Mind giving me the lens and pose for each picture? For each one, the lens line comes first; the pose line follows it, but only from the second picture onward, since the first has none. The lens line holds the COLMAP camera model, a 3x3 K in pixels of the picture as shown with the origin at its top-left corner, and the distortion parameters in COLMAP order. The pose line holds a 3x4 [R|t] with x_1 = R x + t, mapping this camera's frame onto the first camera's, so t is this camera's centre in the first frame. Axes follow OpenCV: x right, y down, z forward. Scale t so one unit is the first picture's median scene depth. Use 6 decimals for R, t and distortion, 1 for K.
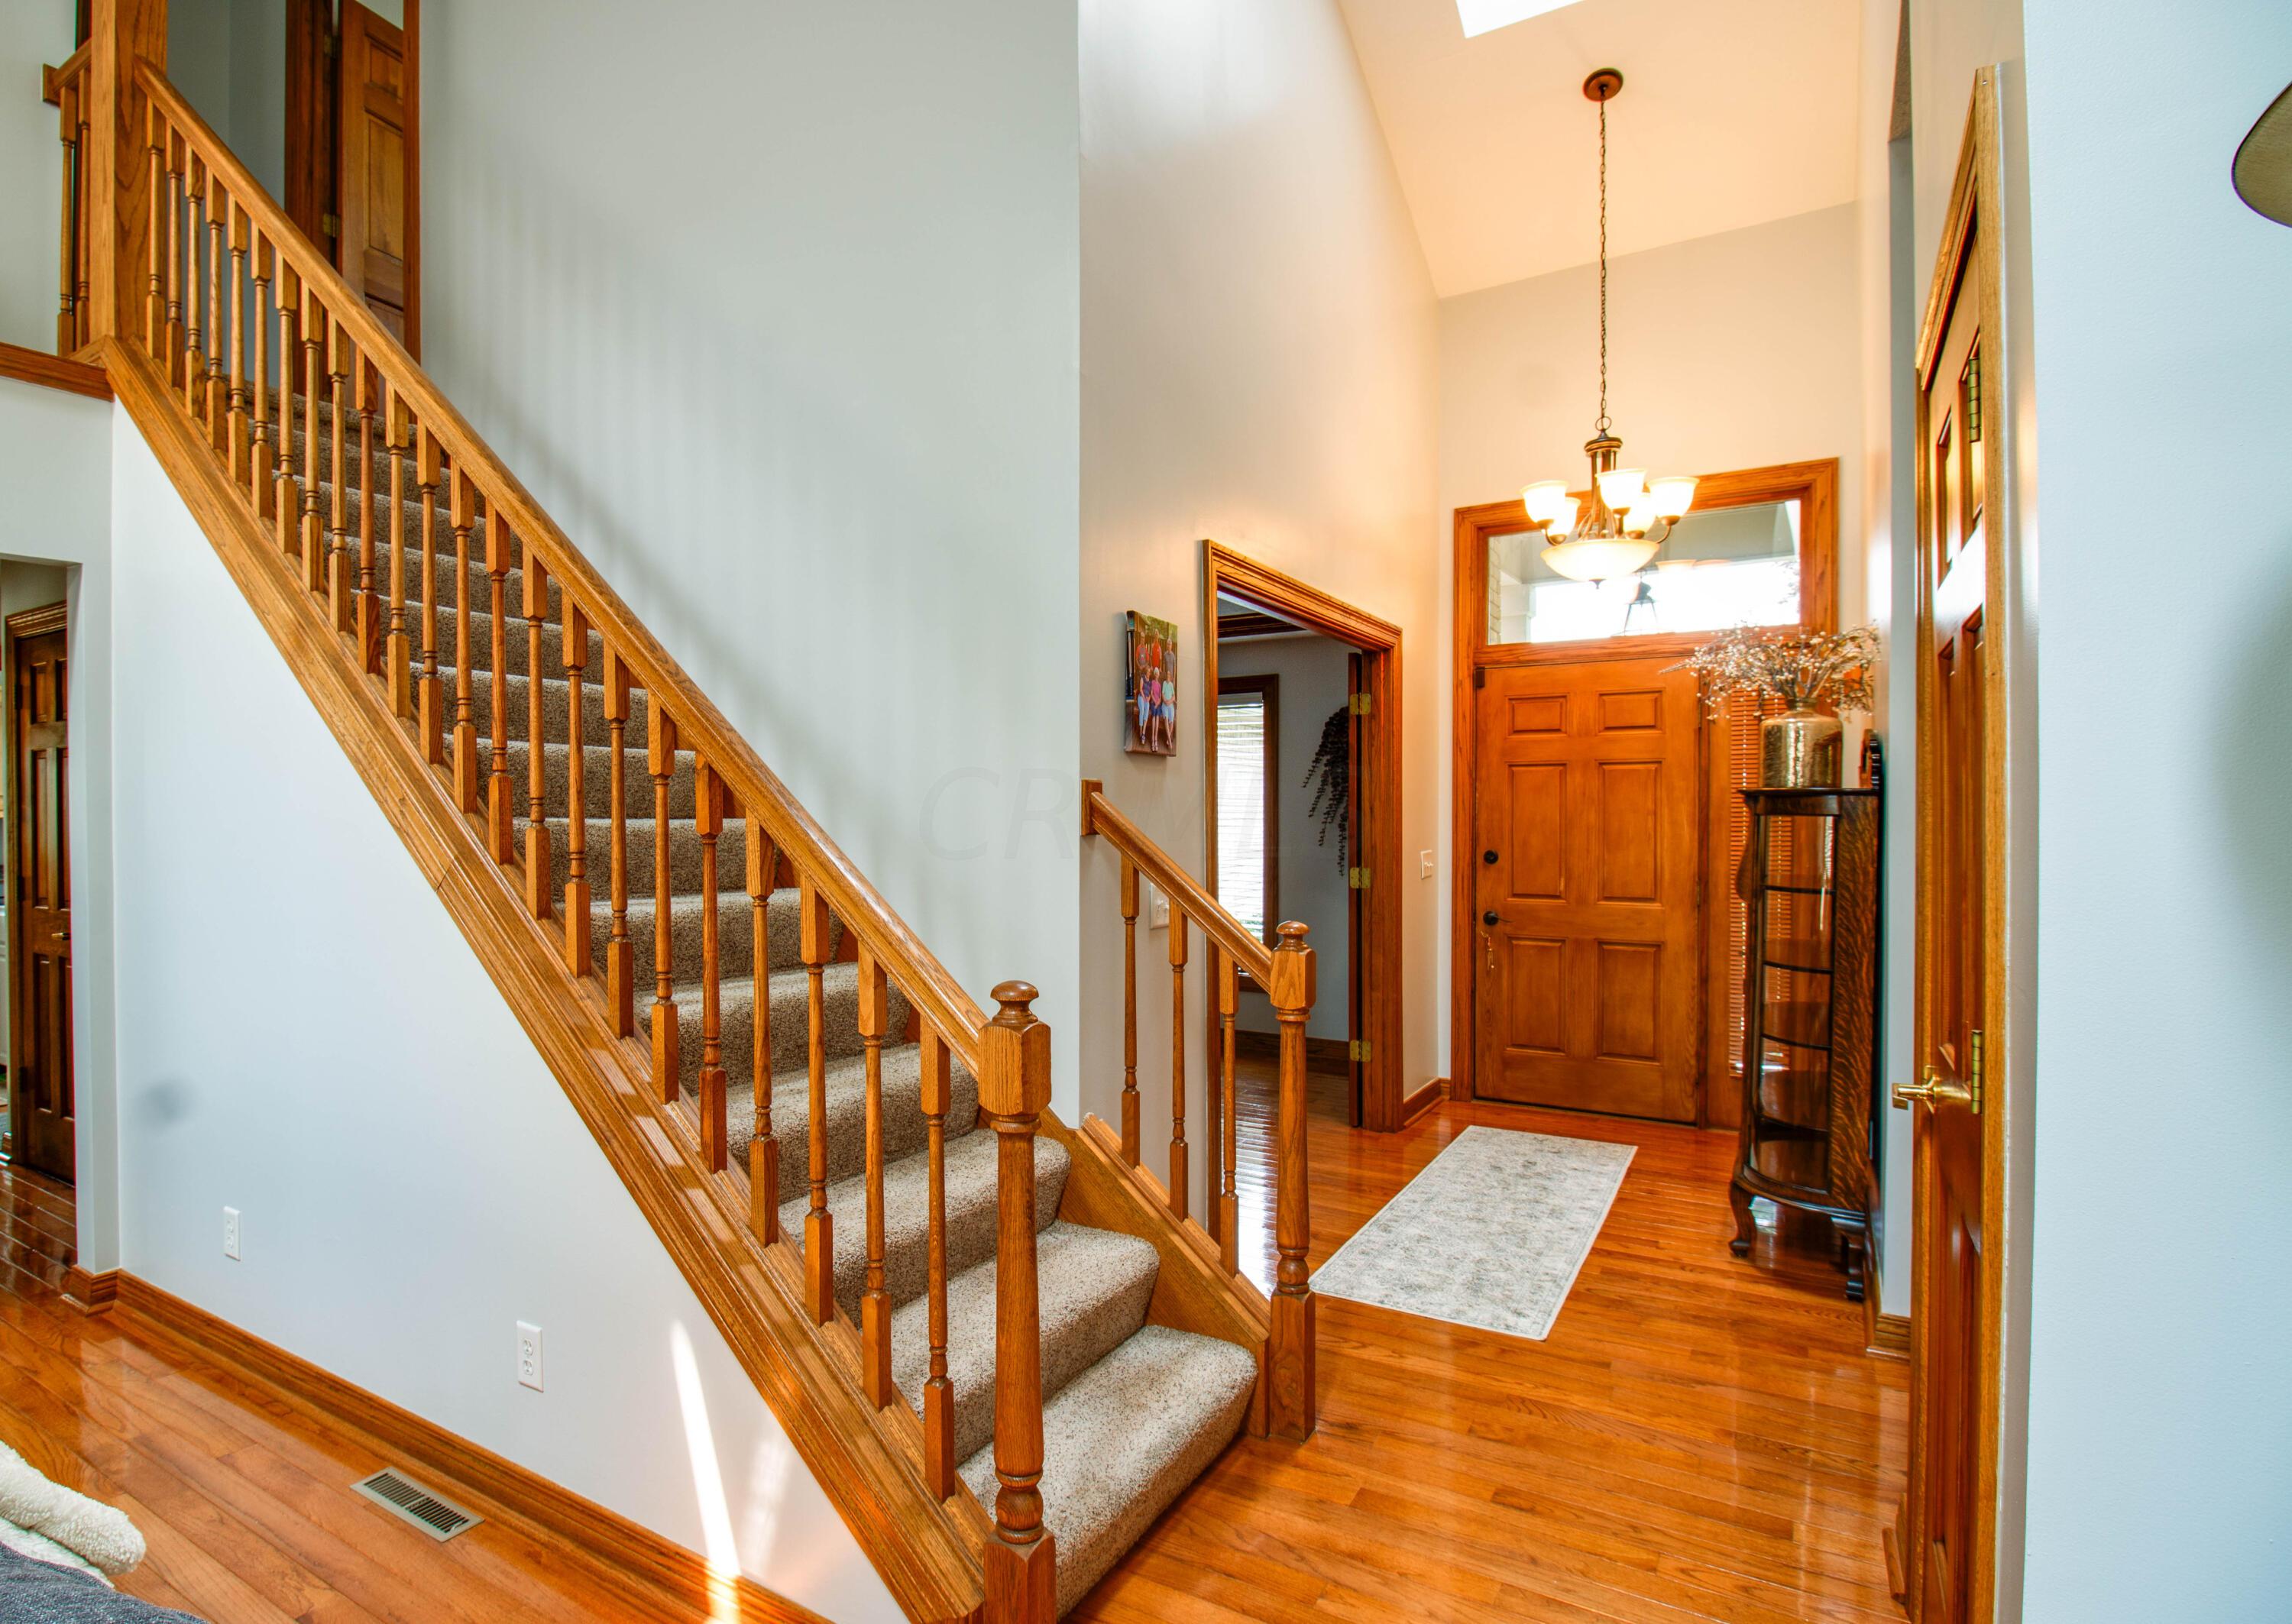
lens RADIAL K [[1001.9, 0, 1146.0], [0, 1001.9, 812.0], [0, 0, 1]] dist [-0.000460, -0.000029]
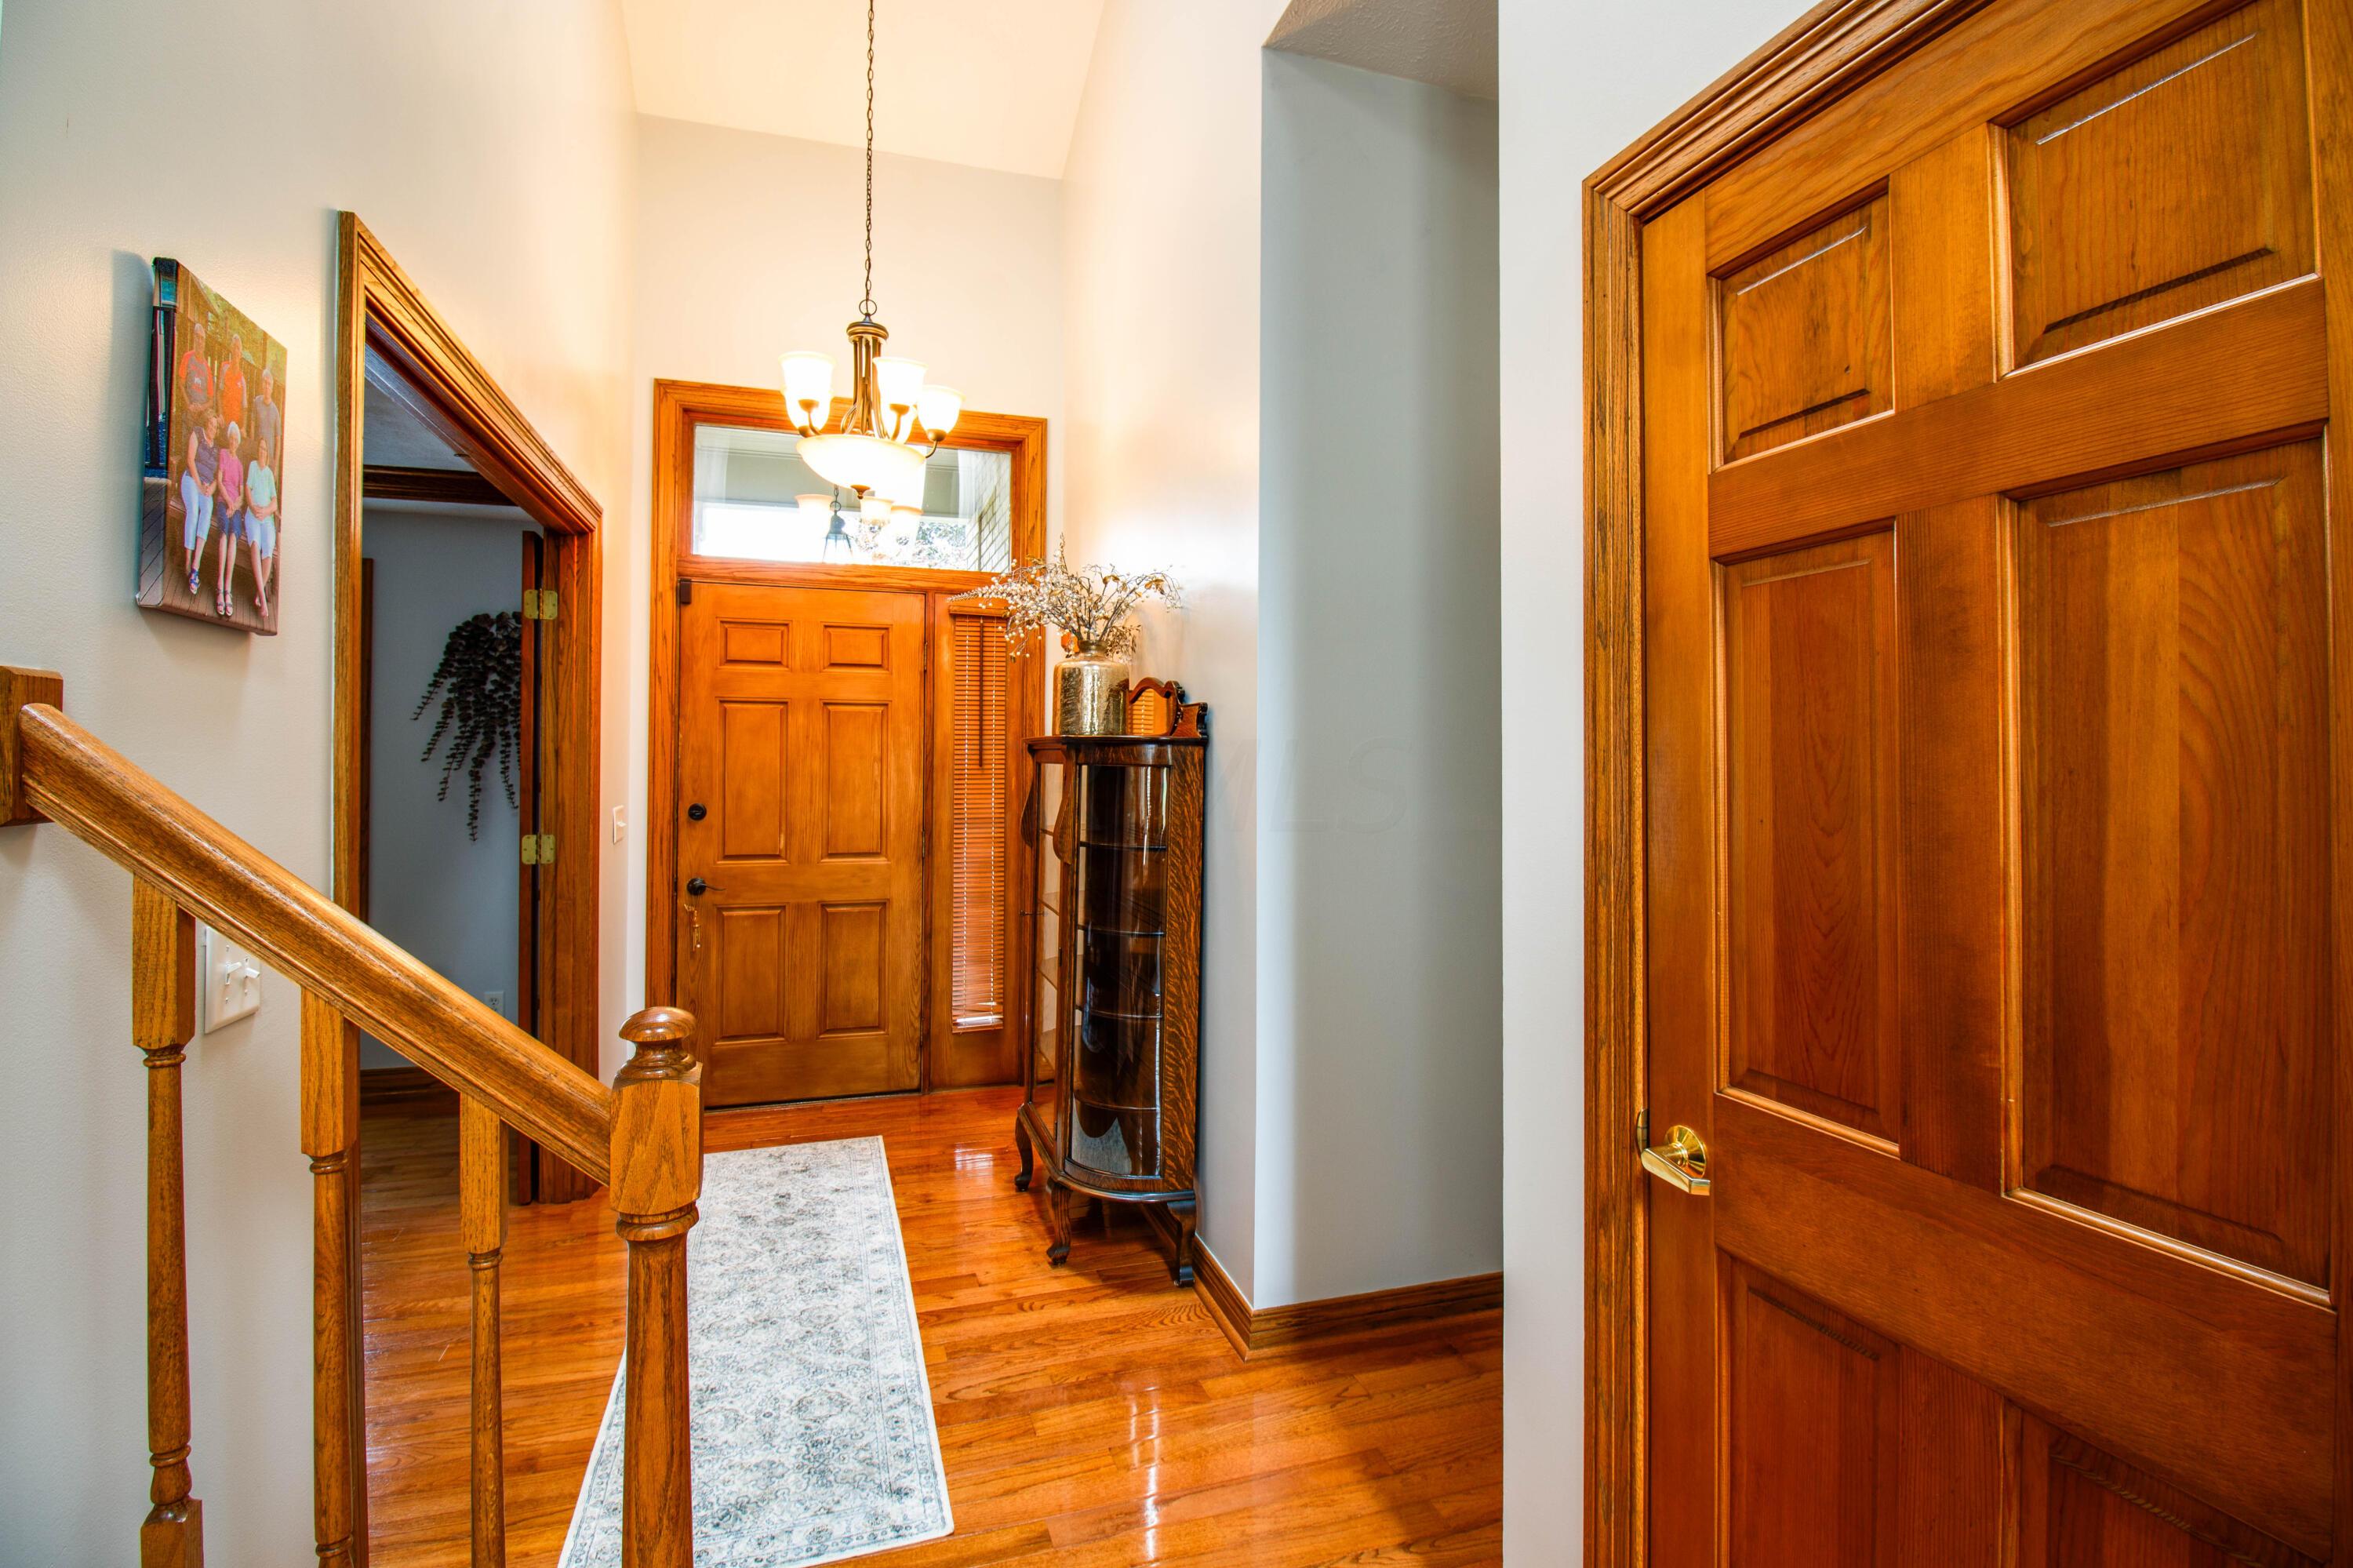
lens RADIAL K [[1087.4, 0, 1169.9], [0, 1087.4, 750.8], [0, 0, 1]] dist [0.002127, -0.012953]
pose [[0.710990, 0.012261, 0.703096, -0.007313], [-0.008611, 0.999925, -0.008731, -0.000750], [-0.703150, 0.000153, 0.711042, 0.102475]]
